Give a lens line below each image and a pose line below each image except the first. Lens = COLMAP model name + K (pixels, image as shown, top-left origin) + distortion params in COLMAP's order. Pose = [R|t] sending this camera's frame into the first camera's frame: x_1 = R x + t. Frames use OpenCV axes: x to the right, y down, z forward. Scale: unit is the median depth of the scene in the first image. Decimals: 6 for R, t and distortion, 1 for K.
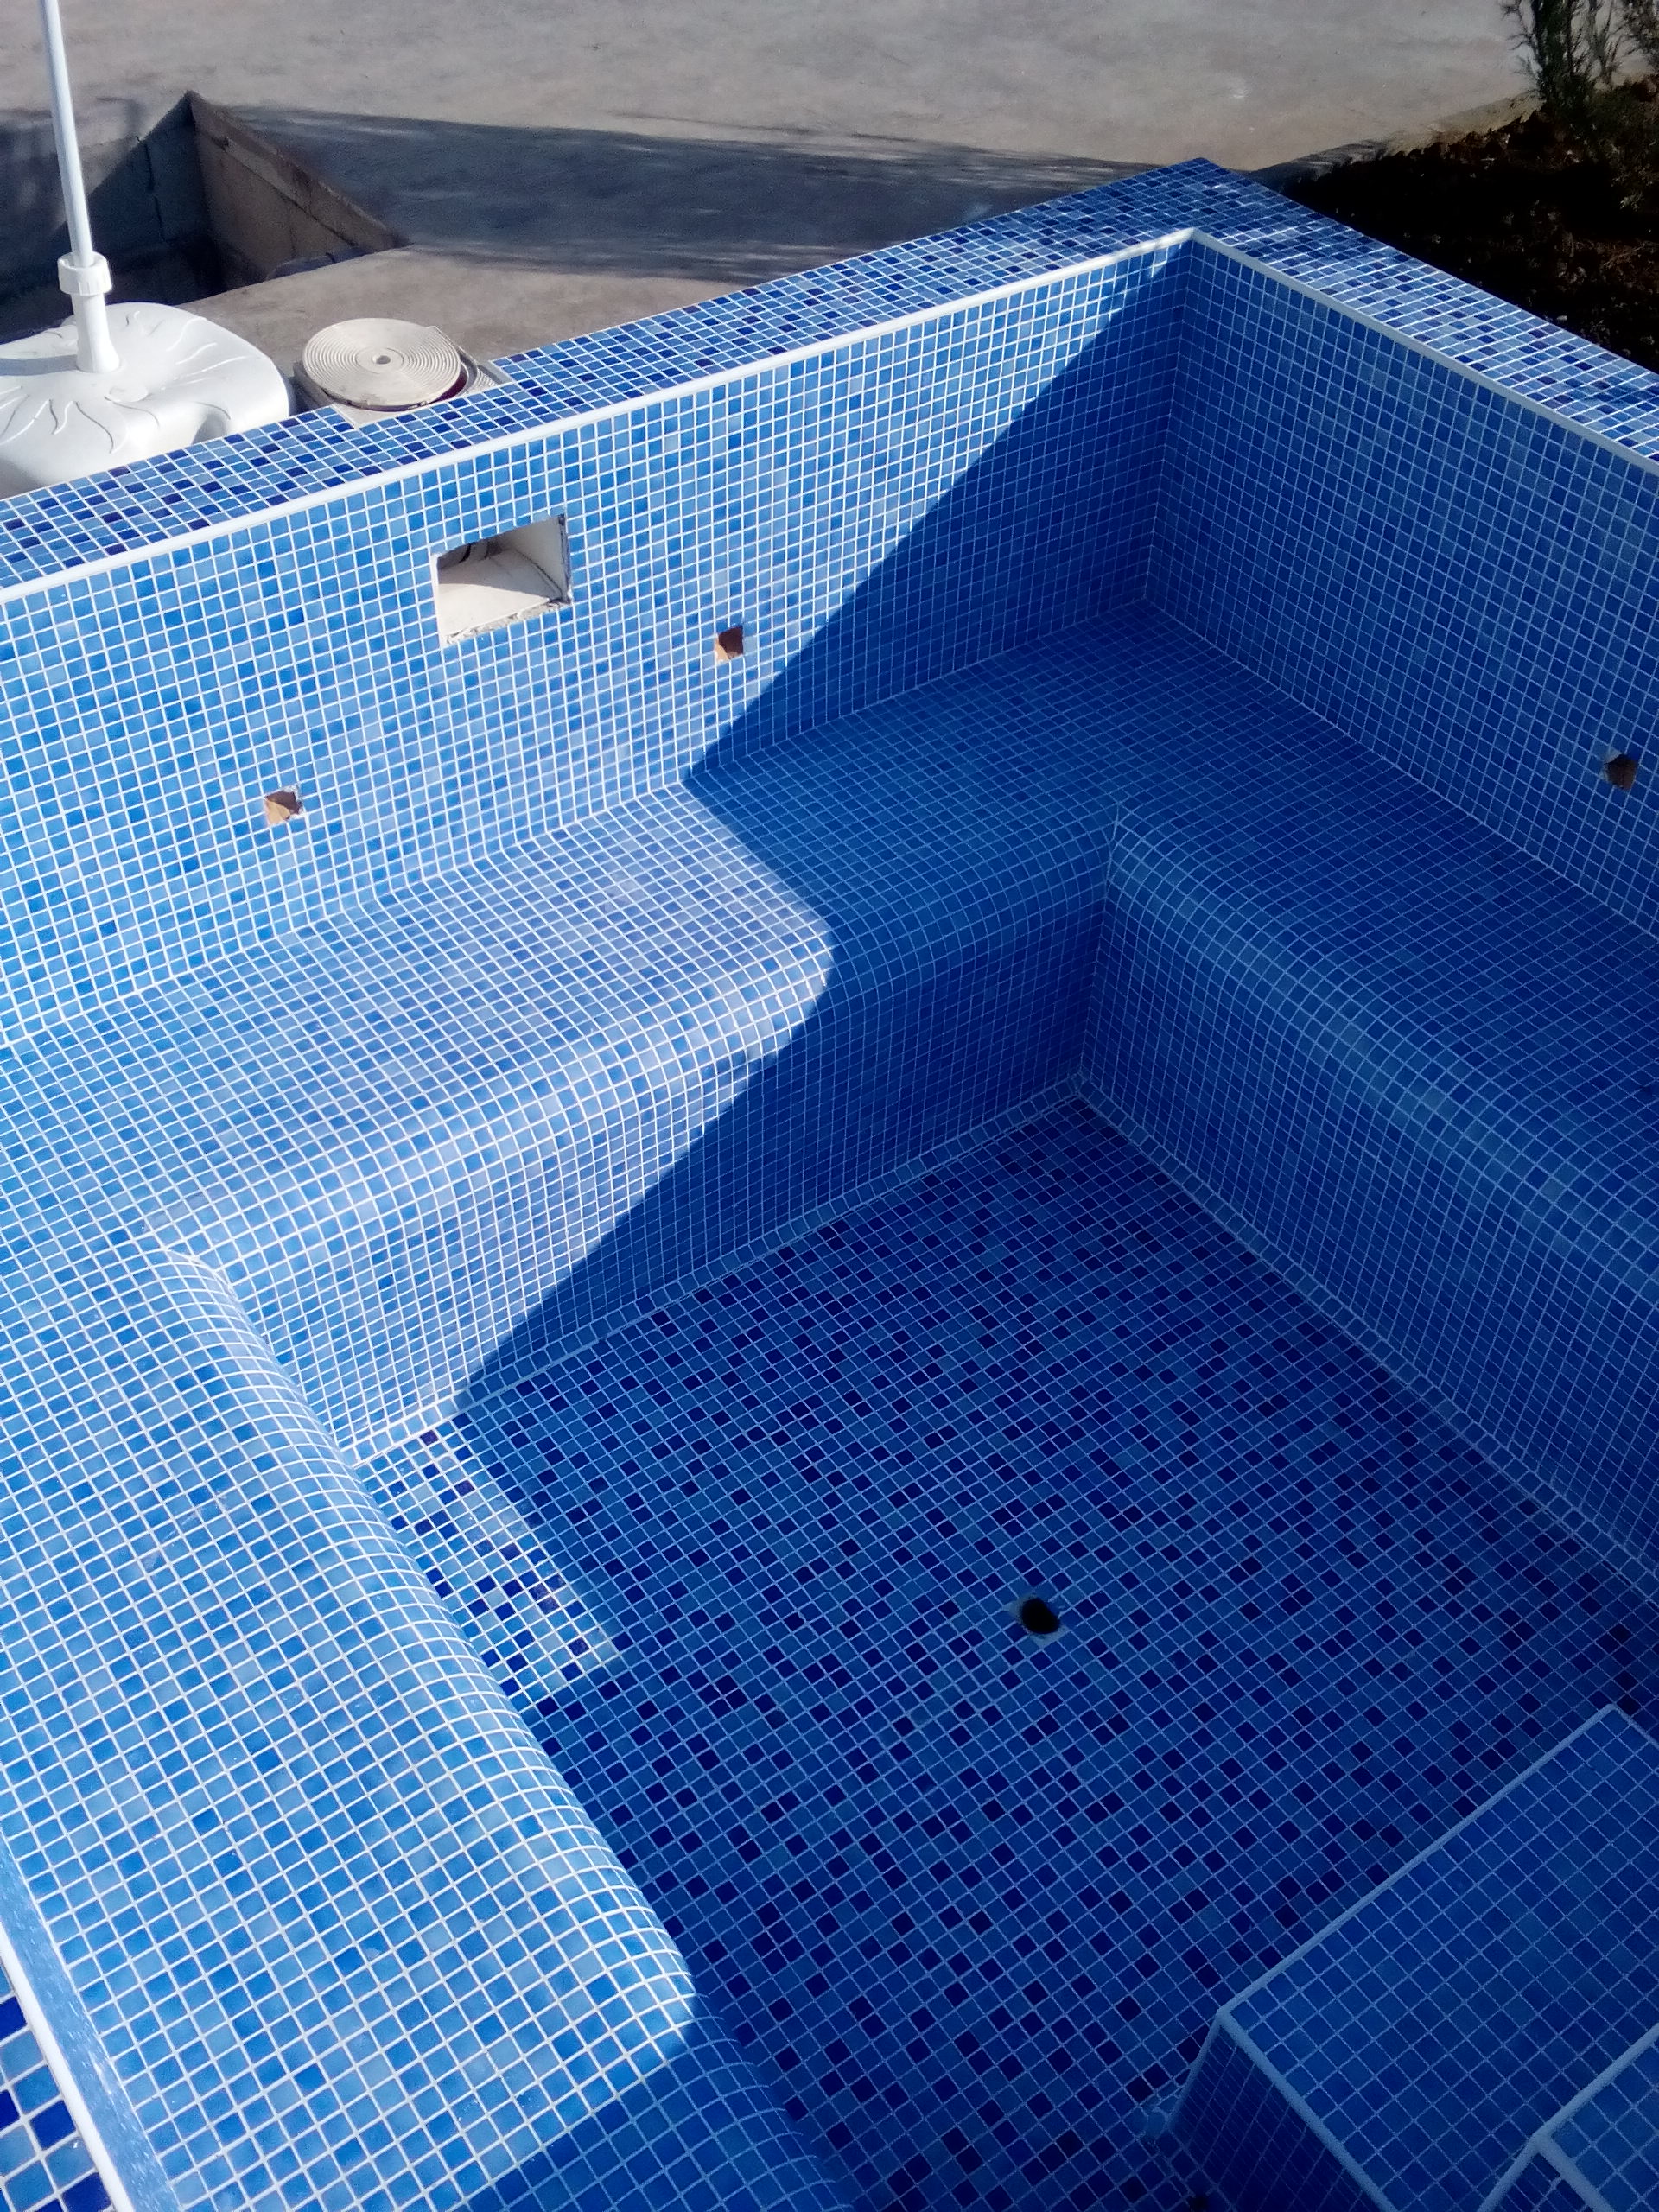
lens RADIAL K [[2074.0, 0, 806.1], [0, 2074.0, 1107.7], [0, 0, 1]] dist [-0.017669, 0.000000]
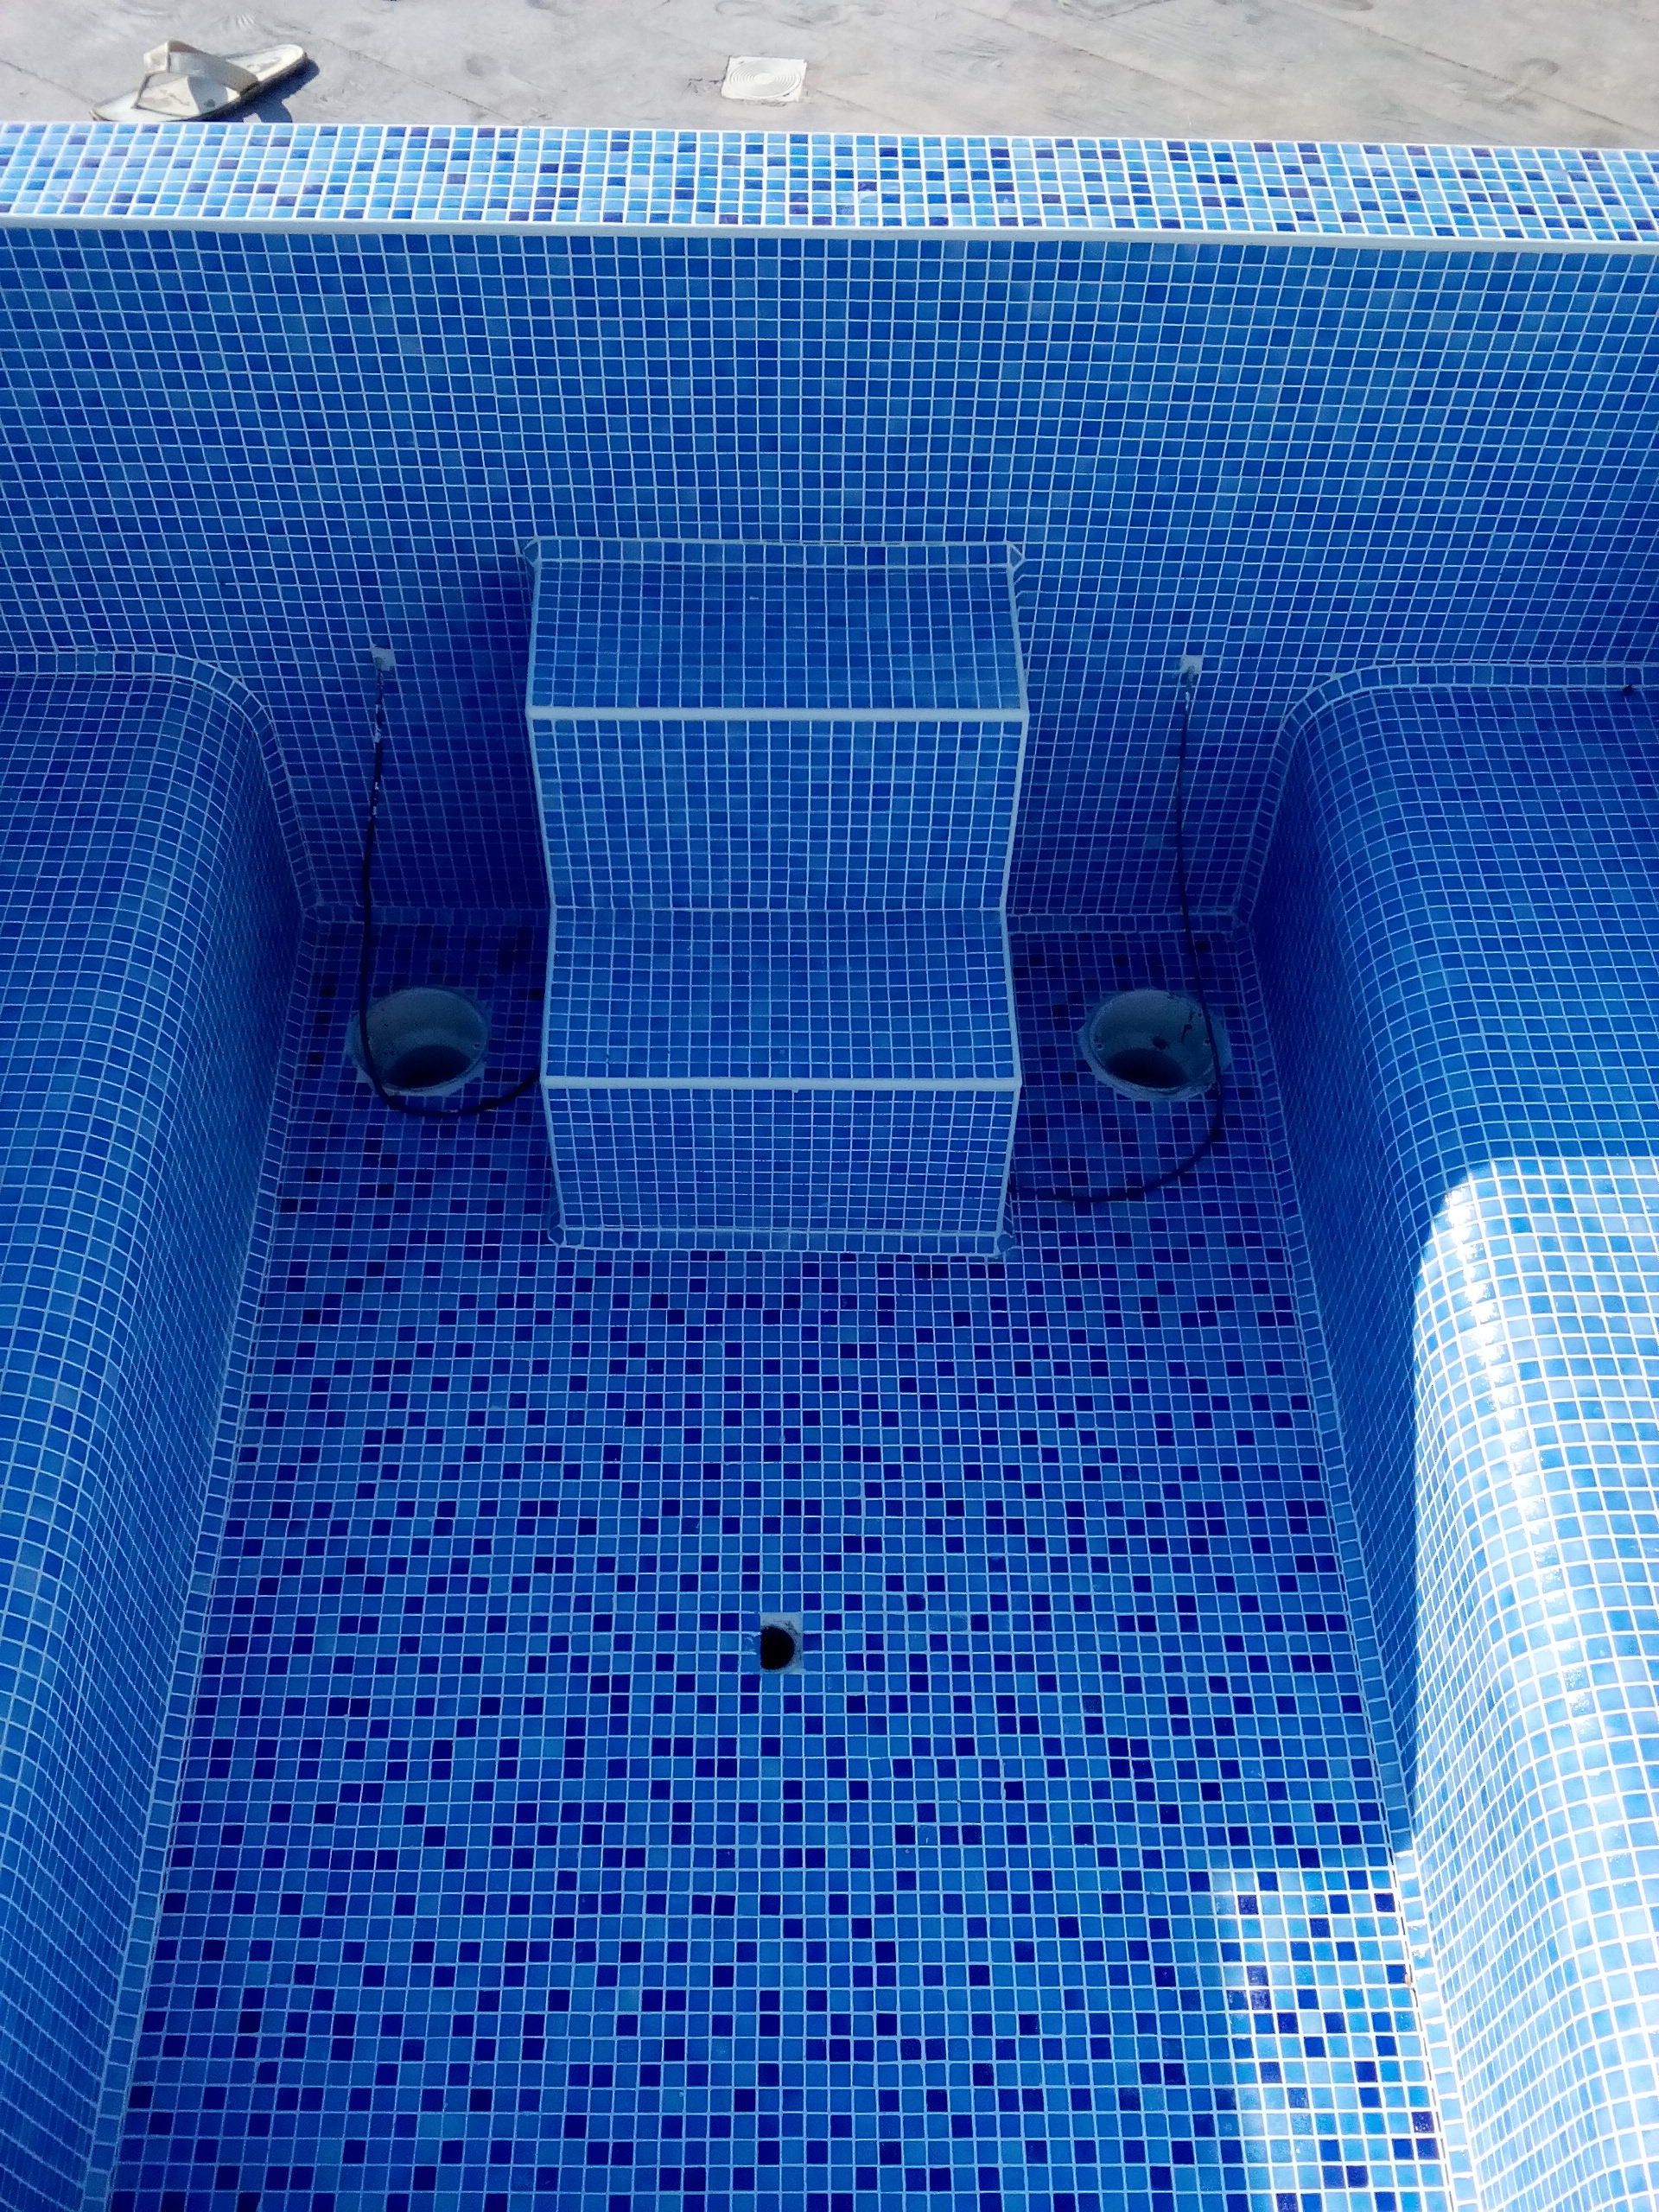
lens RADIAL K [[2074.0, 0, 808.0], [0, 2074.0, 1100.6], [0, 0, 1]] dist [-0.017669, 0.000000]
pose [[-0.819793, -0.472607, 0.323393, -0.080148], [0.385455, -0.037748, 0.921954, -0.585449], [-0.423515, 0.880464, 0.213114, 0.601820]]
